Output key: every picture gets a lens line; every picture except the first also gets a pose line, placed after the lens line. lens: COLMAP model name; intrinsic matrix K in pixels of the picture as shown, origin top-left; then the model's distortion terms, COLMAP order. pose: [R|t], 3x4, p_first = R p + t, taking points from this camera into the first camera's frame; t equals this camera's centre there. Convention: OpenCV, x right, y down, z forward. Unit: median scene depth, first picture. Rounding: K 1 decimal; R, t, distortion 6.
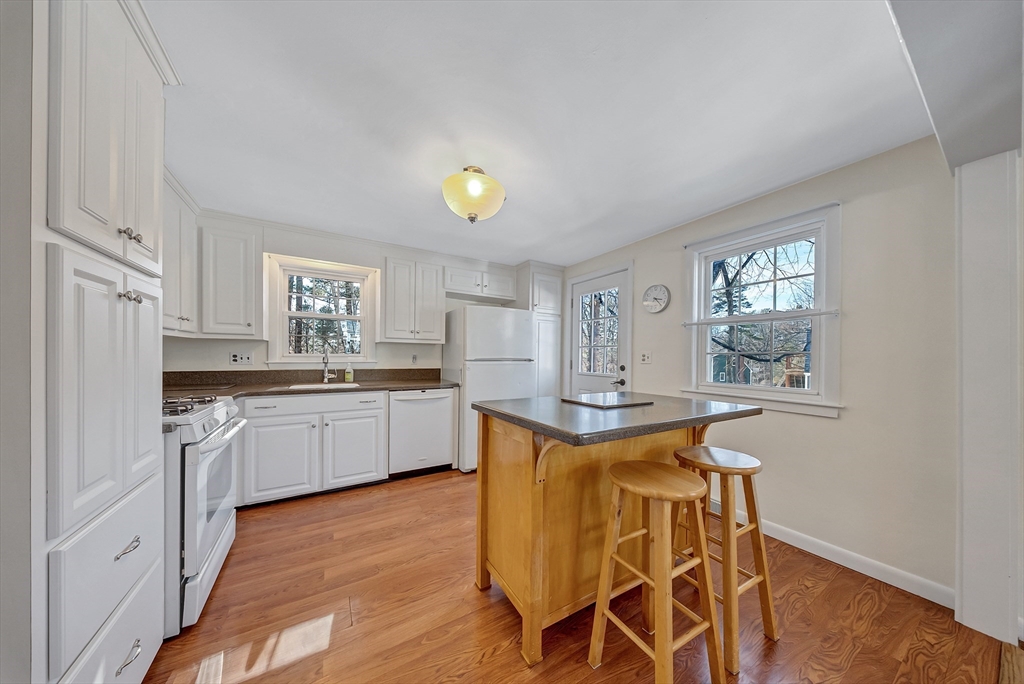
lens RADIAL K [[308.1, 0, 512.6], [0, 308.1, 357.4], [0, 0, 1]] dist [0.000368, -0.000743]
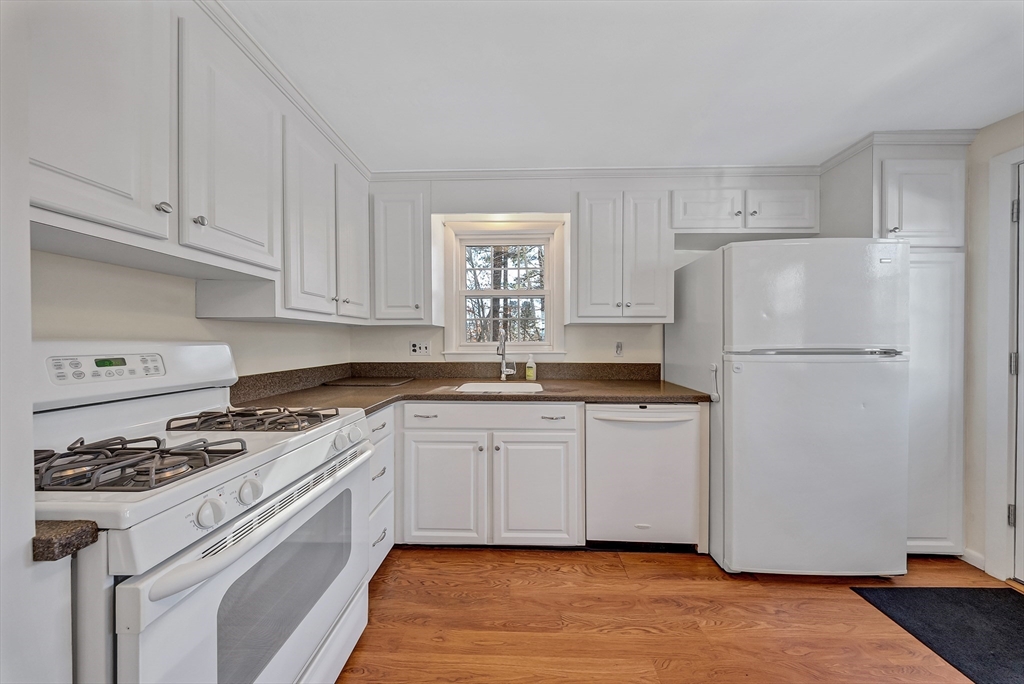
lens RADIAL K [[308.1, 0, 513.9], [0, 308.1, 341.6], [0, 0, 1]] dist [0.000368, -0.000743]
pose [[0.835214, -0.009164, -0.549848, -0.176619], [0.005547, 0.999951, -0.008239, -0.006237], [0.549897, 0.003831, 0.835224, 0.398961]]
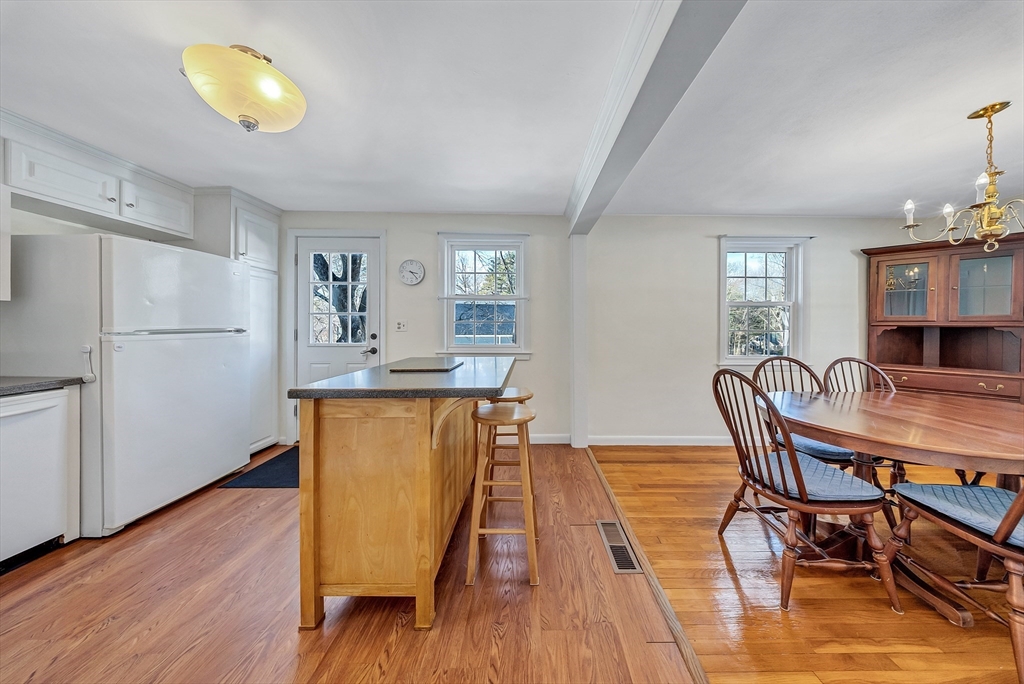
lens RADIAL K [[308.1, 0, 528.4], [0, 308.1, 327.2], [0, 0, 1]] dist [0.000368, -0.000743]
pose [[0.515920, -0.013967, 0.856523, -0.246552], [0.005724, 0.999901, 0.012858, -0.004989], [-0.856617, -0.001731, 0.515949, 0.073181]]
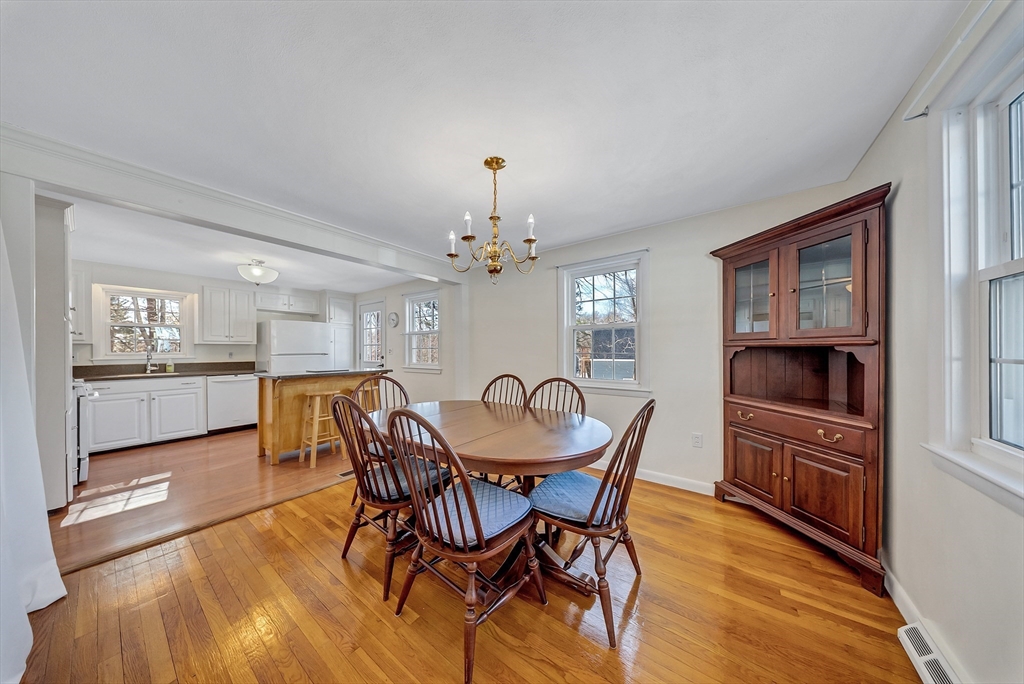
lens RADIAL K [[308.1, 0, 514.0], [0, 308.1, 350.0], [0, 0, 1]] dist [0.000368, -0.000743]
pose [[0.925239, -0.016965, 0.379005, 0.414345], [0.019317, 0.999811, -0.002404, 0.011632], [-0.378893, 0.009545, 0.925391, -0.950777]]
